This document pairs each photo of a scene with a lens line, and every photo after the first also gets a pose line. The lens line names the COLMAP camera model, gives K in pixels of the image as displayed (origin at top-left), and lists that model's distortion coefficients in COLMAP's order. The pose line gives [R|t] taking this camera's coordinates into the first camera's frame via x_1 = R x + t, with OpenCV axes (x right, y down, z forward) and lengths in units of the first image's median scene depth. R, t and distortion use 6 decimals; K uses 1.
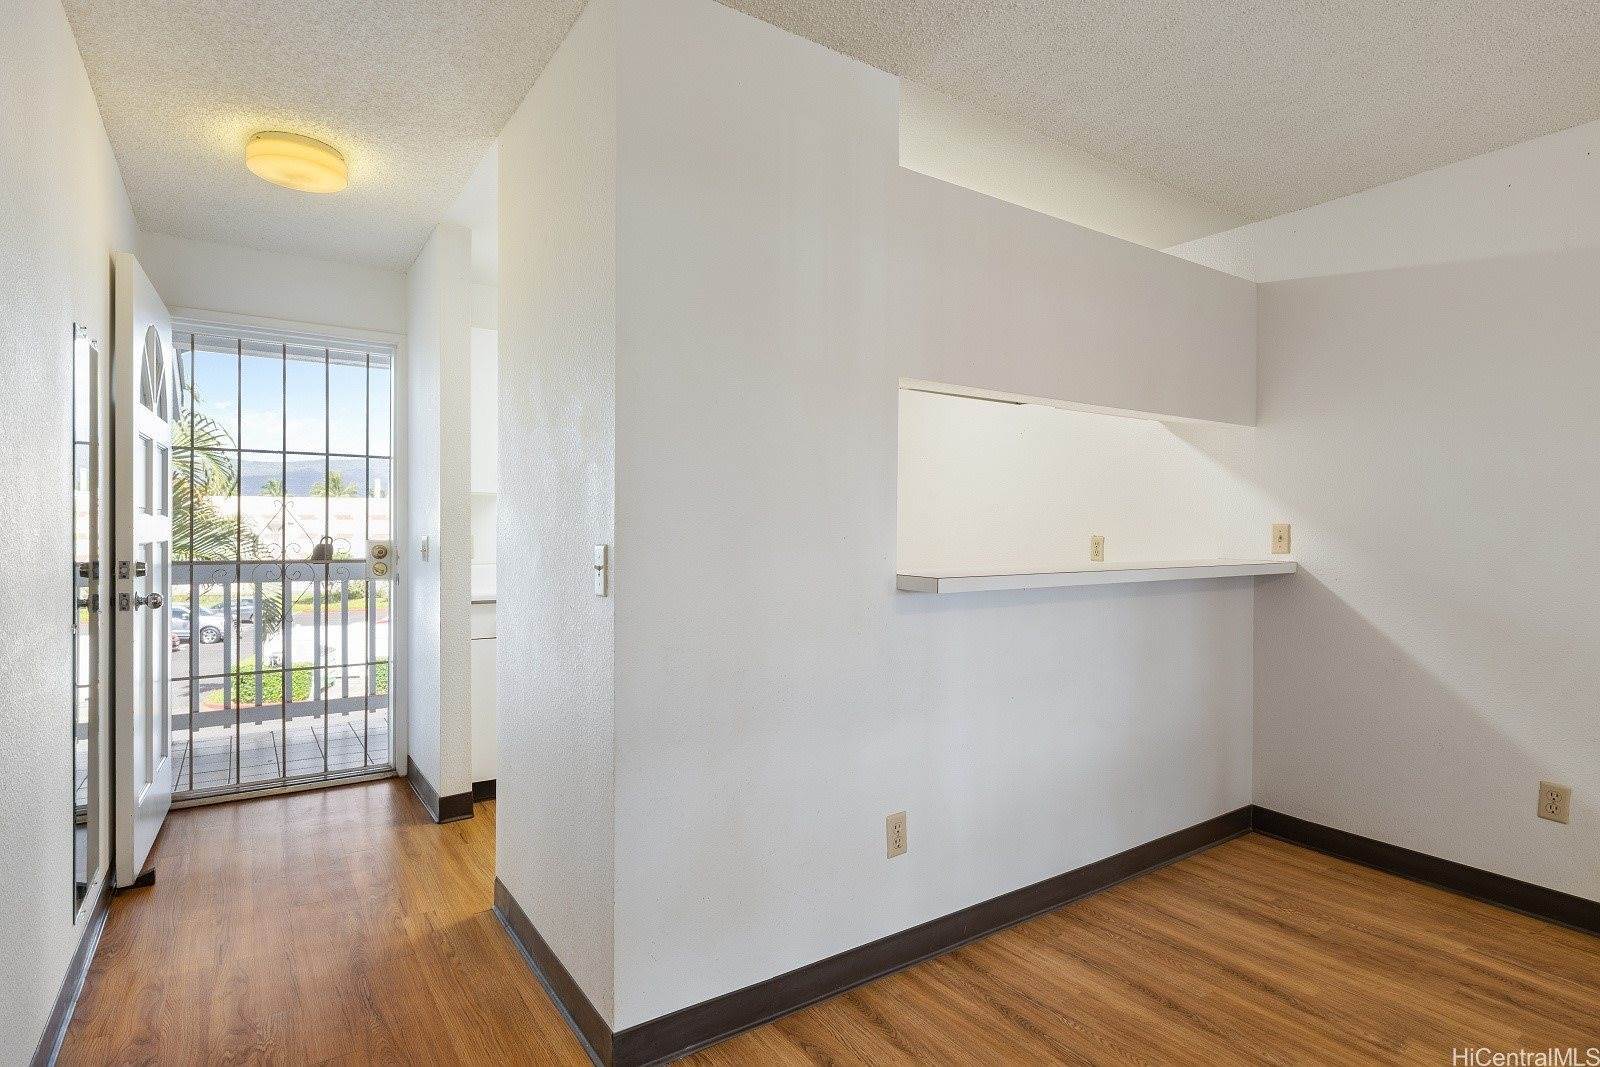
lens RADIAL K [[822.3, 0, 800.0], [0, 822.3, 533.5], [0, 0, 1]] dist [0.000856, 0.000176]
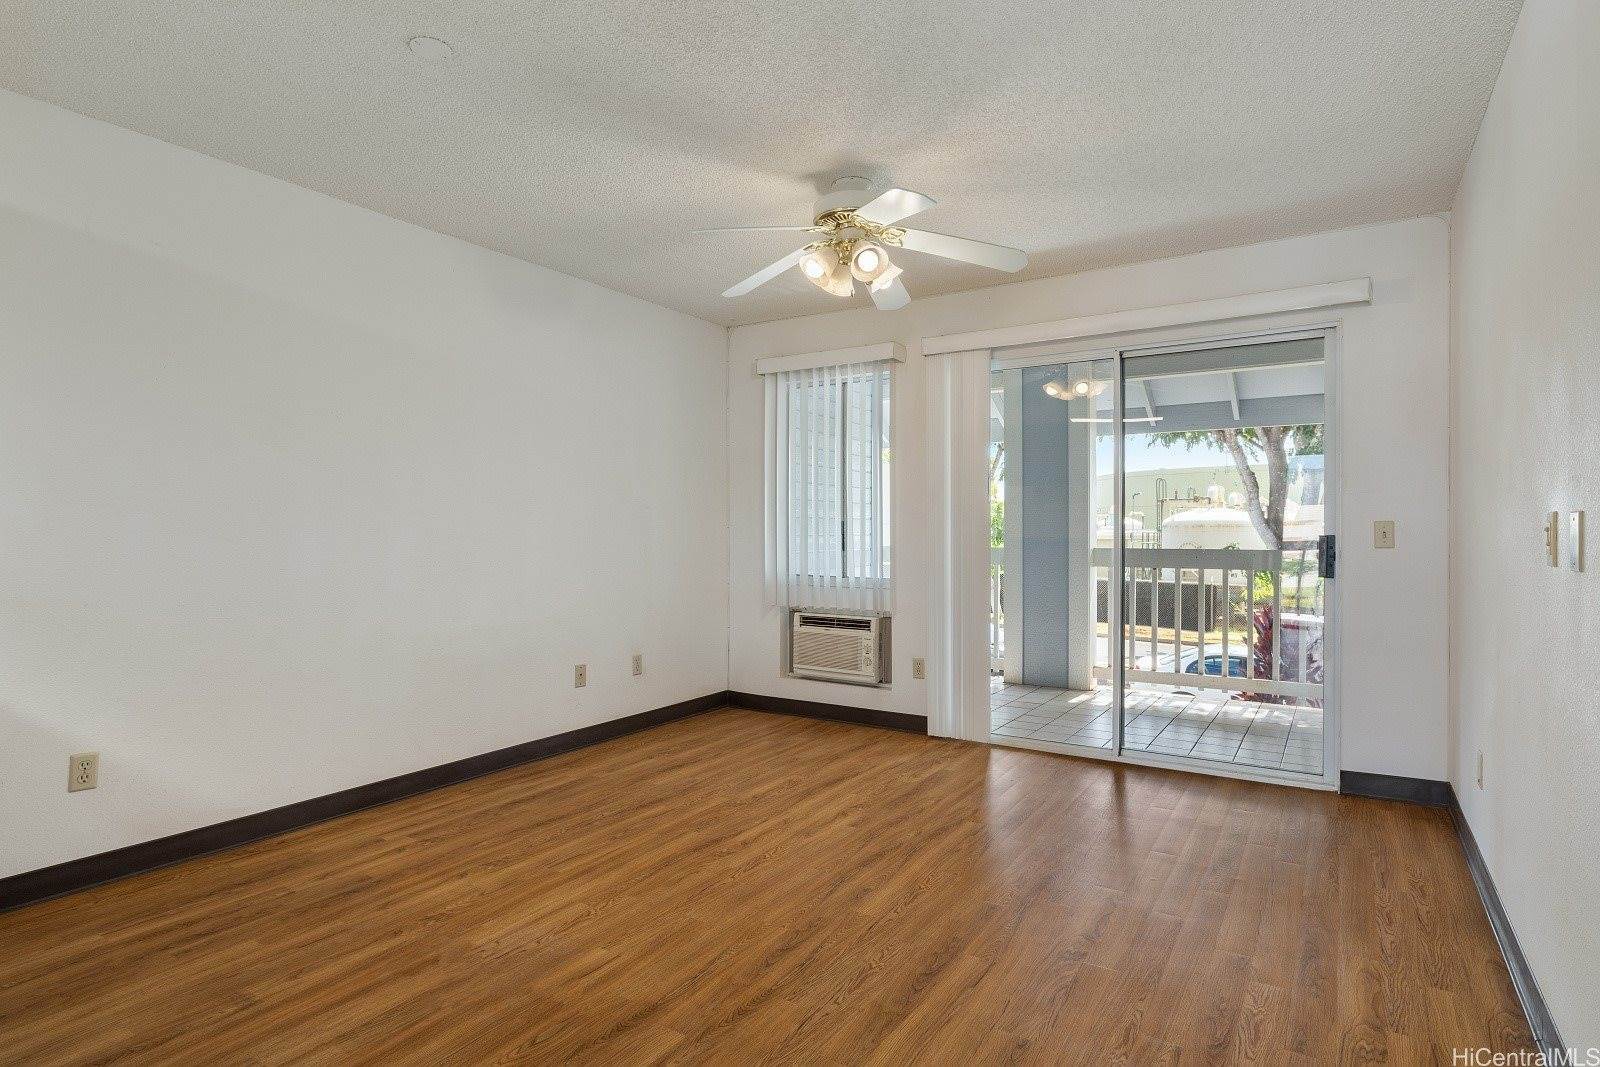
lens RADIAL K [[835.5, 0, 800.0], [0, 835.5, 533.5], [0, 0, 1]] dist [-0.001274, -0.000538]
pose [[-0.388938, -0.006042, 0.921244, -0.305929], [0.002531, 0.999968, 0.007627, 0.018639], [-0.921260, 0.005298, -0.388911, 0.461833]]
